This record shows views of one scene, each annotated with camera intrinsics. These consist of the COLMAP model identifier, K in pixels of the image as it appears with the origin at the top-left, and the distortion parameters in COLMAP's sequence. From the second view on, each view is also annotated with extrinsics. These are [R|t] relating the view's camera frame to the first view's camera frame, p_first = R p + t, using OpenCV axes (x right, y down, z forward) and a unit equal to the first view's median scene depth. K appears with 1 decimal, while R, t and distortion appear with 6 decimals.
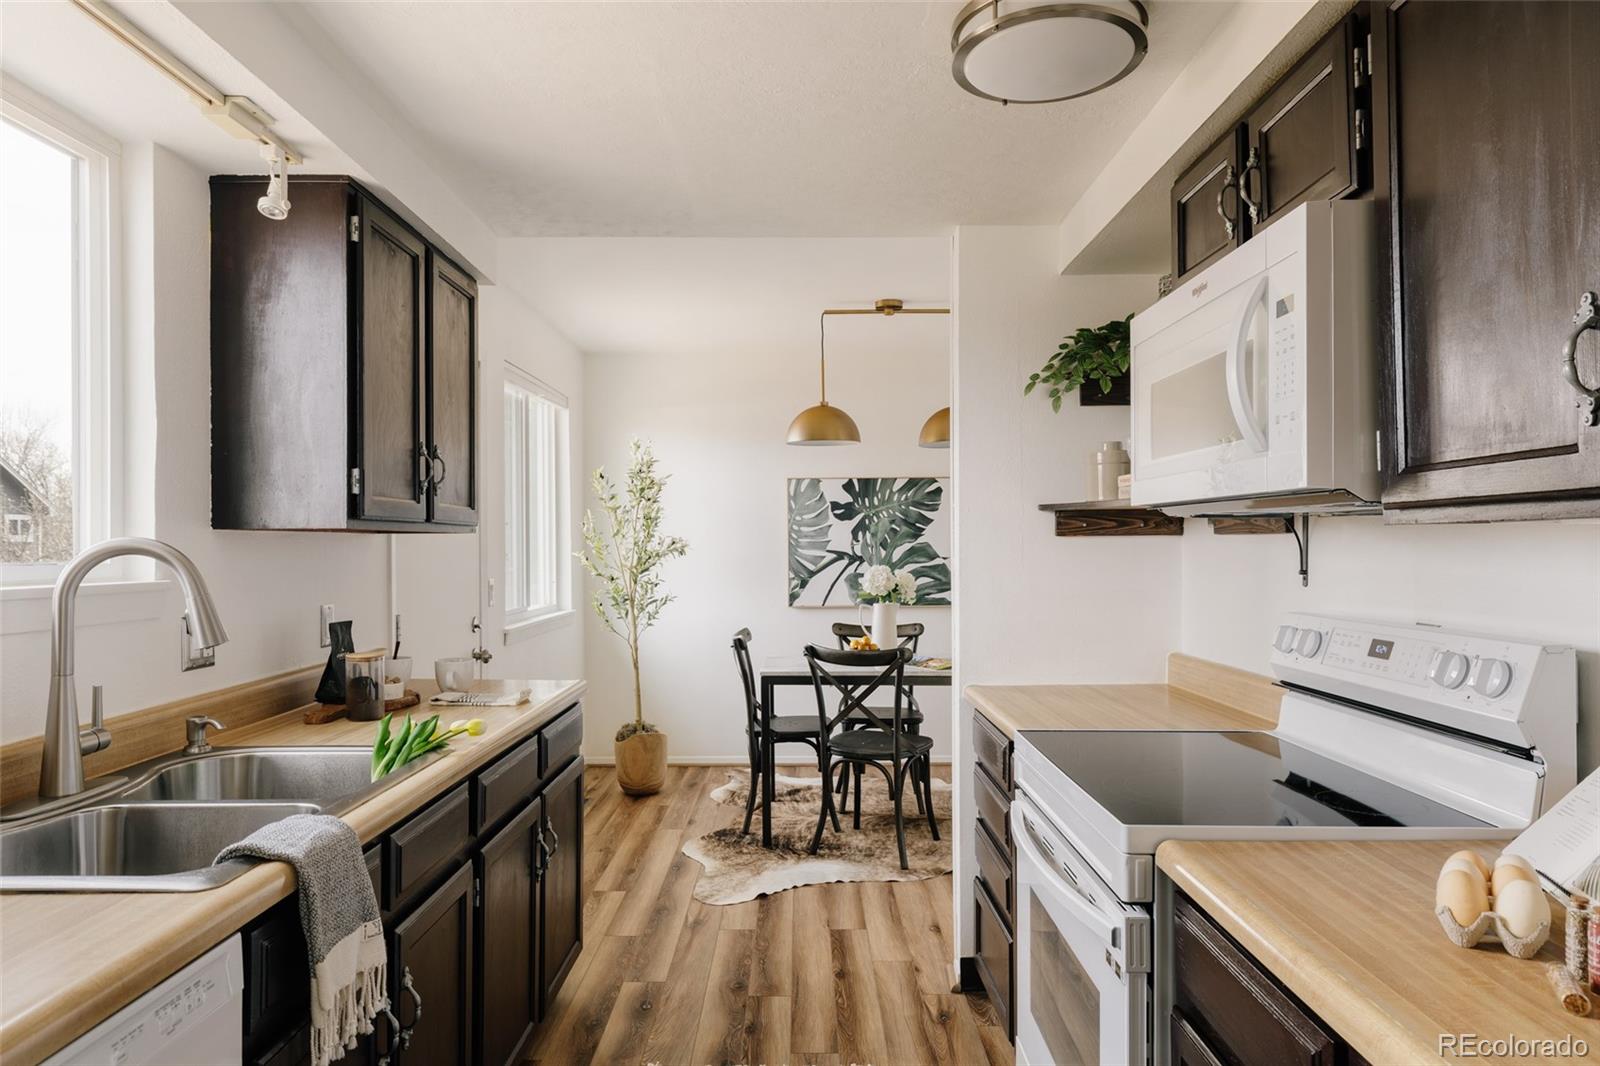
lens RADIAL K [[1024.3, 0, 797.9], [0, 1024.3, 529.6], [0, 0, 1]] dist [-0.004743, 0.000540]
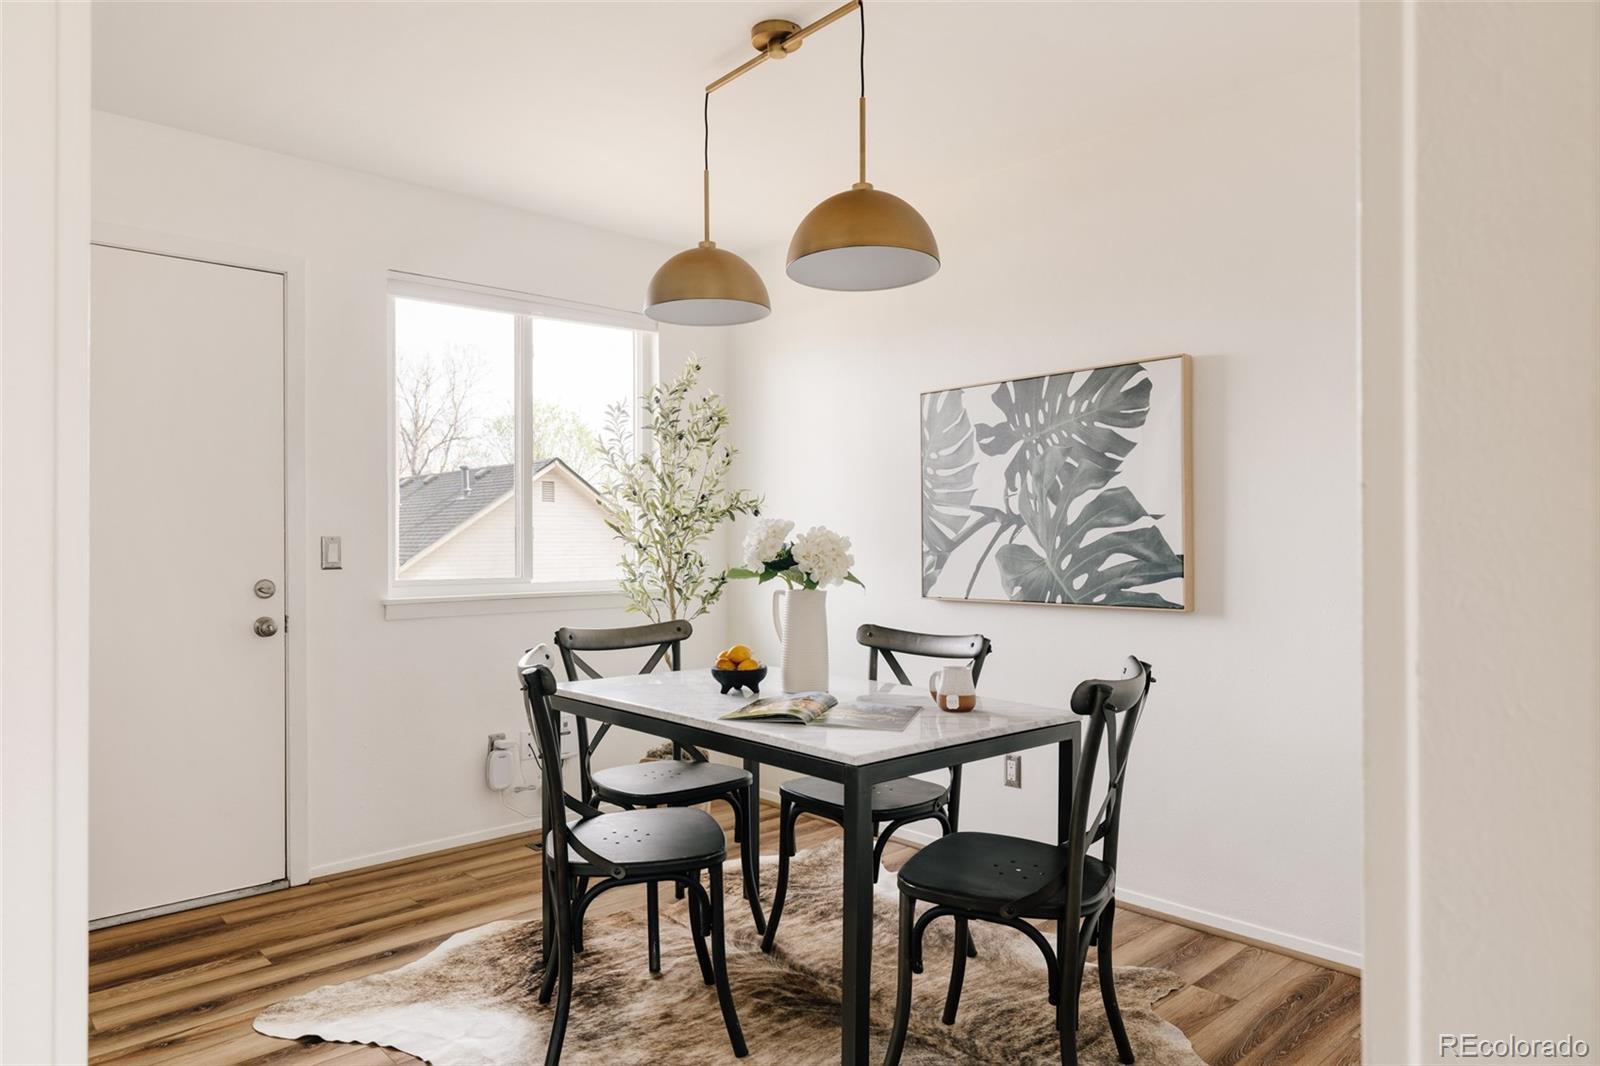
lens RADIAL K [[1024.3, 0, 794.9], [0, 1024.3, 536.3], [0, 0, 1]] dist [-0.004743, 0.000540]
pose [[0.681698, -0.002177, -0.731630, 0.396077], [0.002234, 0.999997, -0.000894, 0.038090], [0.731630, -0.001025, 0.681701, 0.516598]]
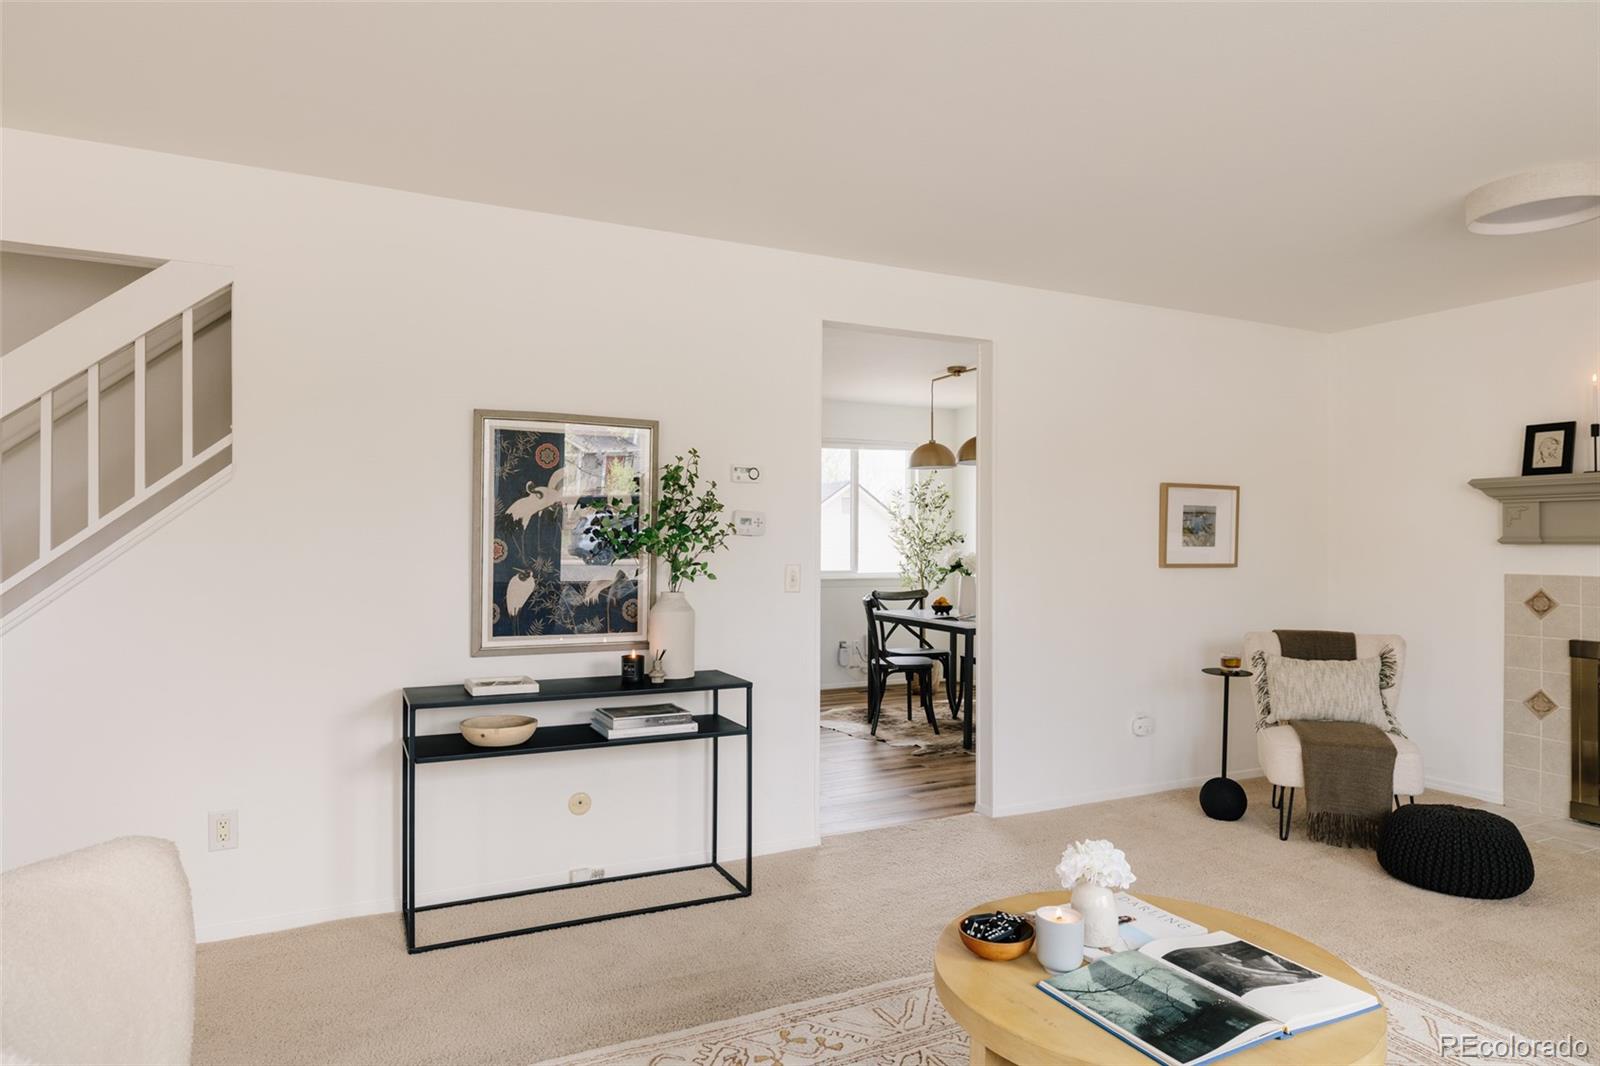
lens RADIAL K [[963.3, 0, 793.9], [0, 963.3, 534.5], [0, 0, 1]] dist [-0.002205, -0.002006]
pose [[0.451624, 0.000350, -0.892208, 0.977061], [-0.004473, 0.999988, -0.001872, 0.015919], [0.892197, 0.004836, 0.451620, 0.141524]]
